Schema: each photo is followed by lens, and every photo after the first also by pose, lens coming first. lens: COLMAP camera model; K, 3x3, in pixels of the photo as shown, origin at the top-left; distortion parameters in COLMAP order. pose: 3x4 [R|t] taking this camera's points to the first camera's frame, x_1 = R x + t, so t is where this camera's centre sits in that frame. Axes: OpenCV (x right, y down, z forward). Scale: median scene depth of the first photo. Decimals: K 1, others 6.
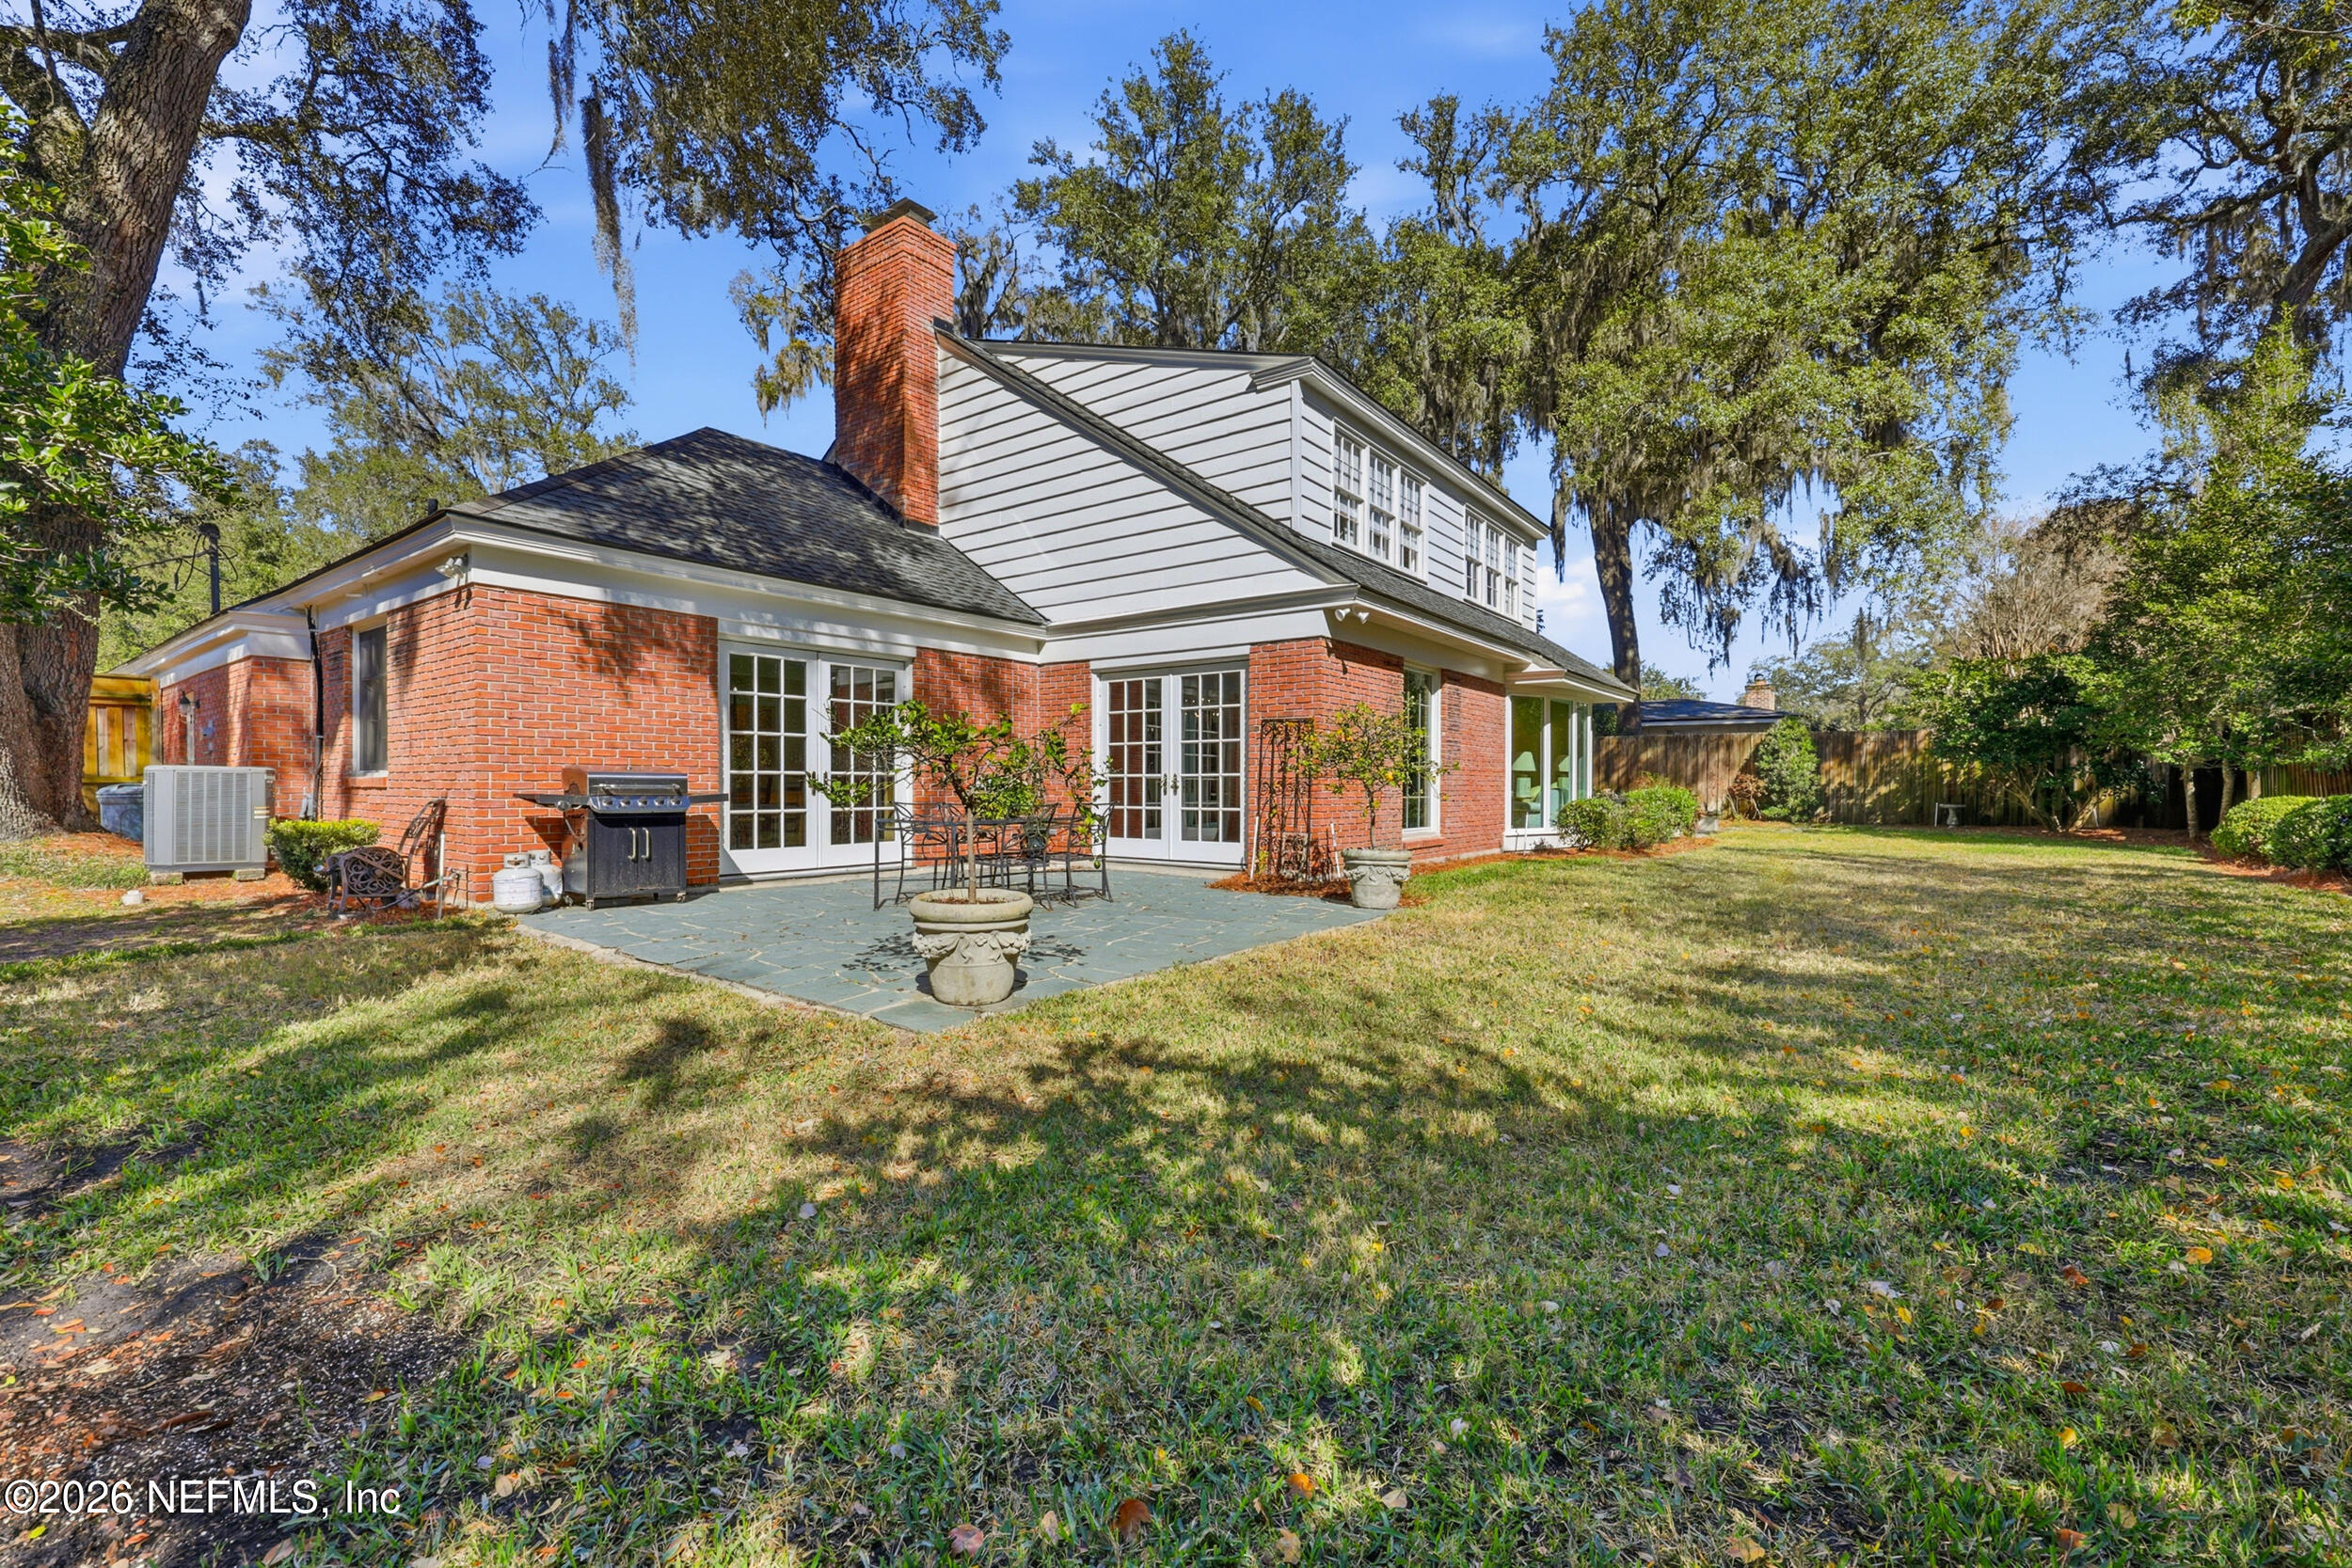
lens RADIAL K [[965.4, 0, 1166.2], [0, 965.4, 790.6], [0, 0, 1]] dist [0.001004, 0.000922]
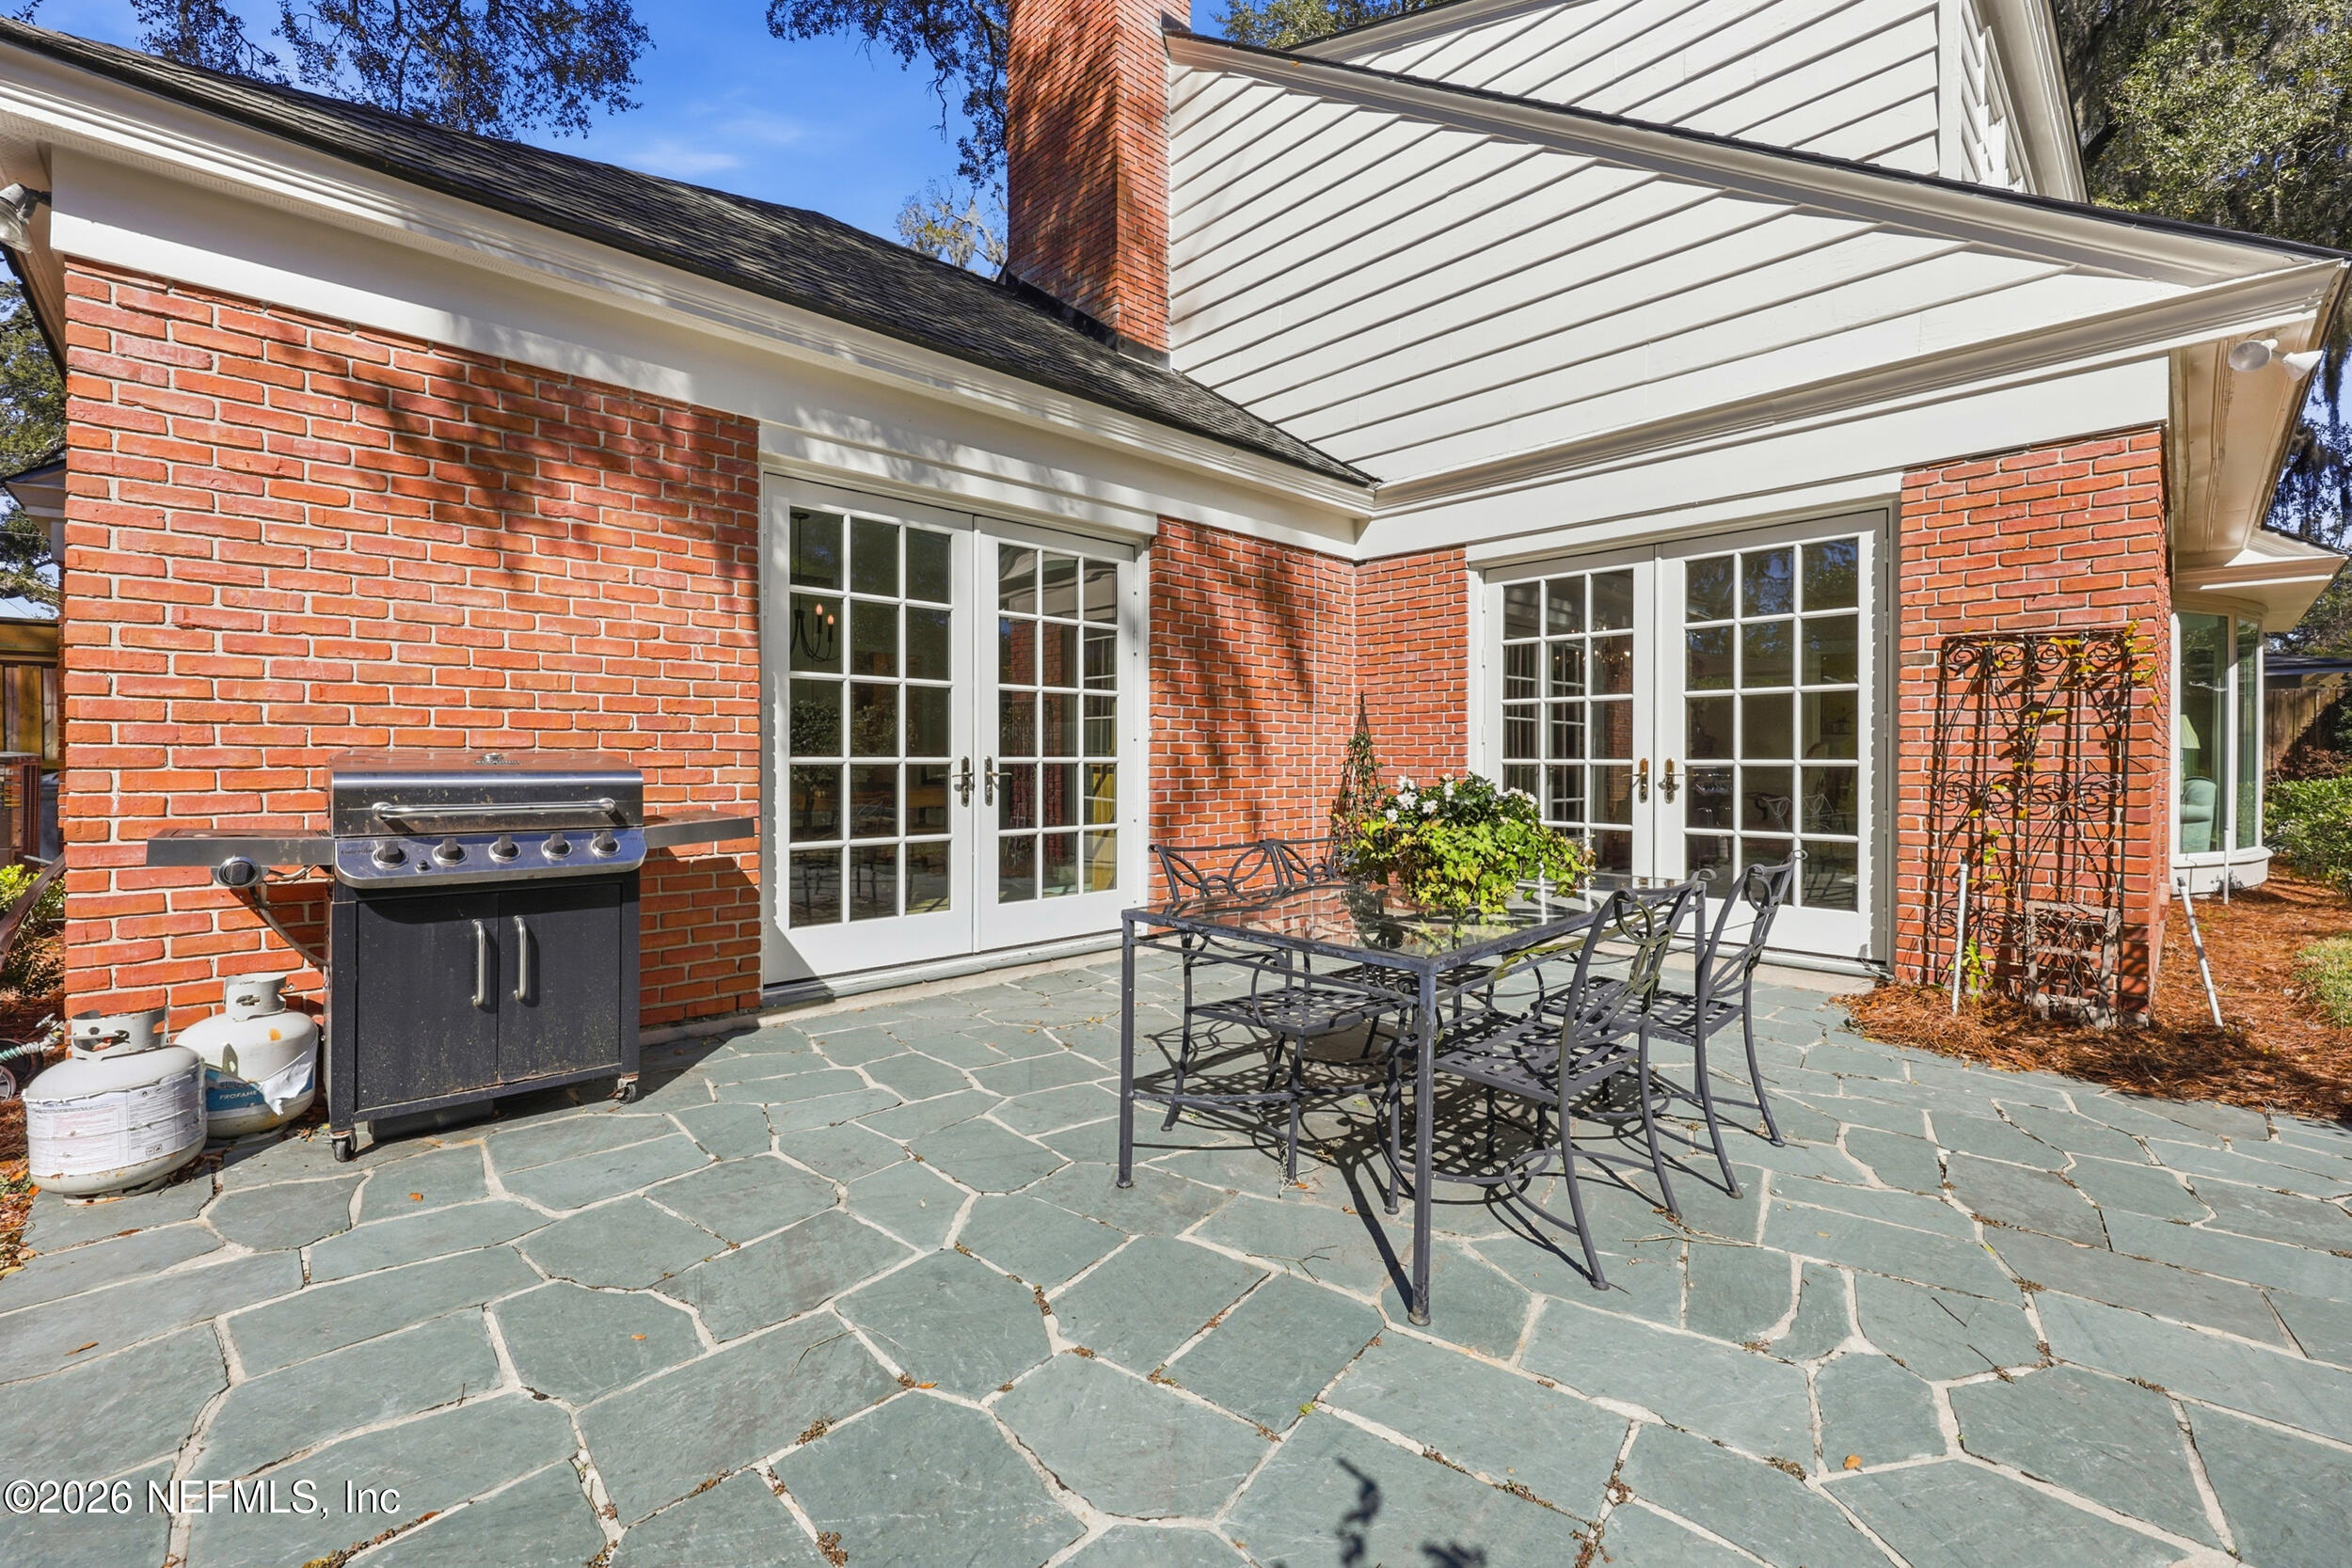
lens RADIAL K [[965.4, 0, 1179.1], [0, 965.4, 766.7], [0, 0, 1]] dist [0.001004, 0.000922]
pose [[0.988095, 0.001652, -0.153837, -0.174249], [-0.000953, 0.999989, 0.004617, -0.016593], [0.153843, -0.004415, 0.988086, 0.510073]]
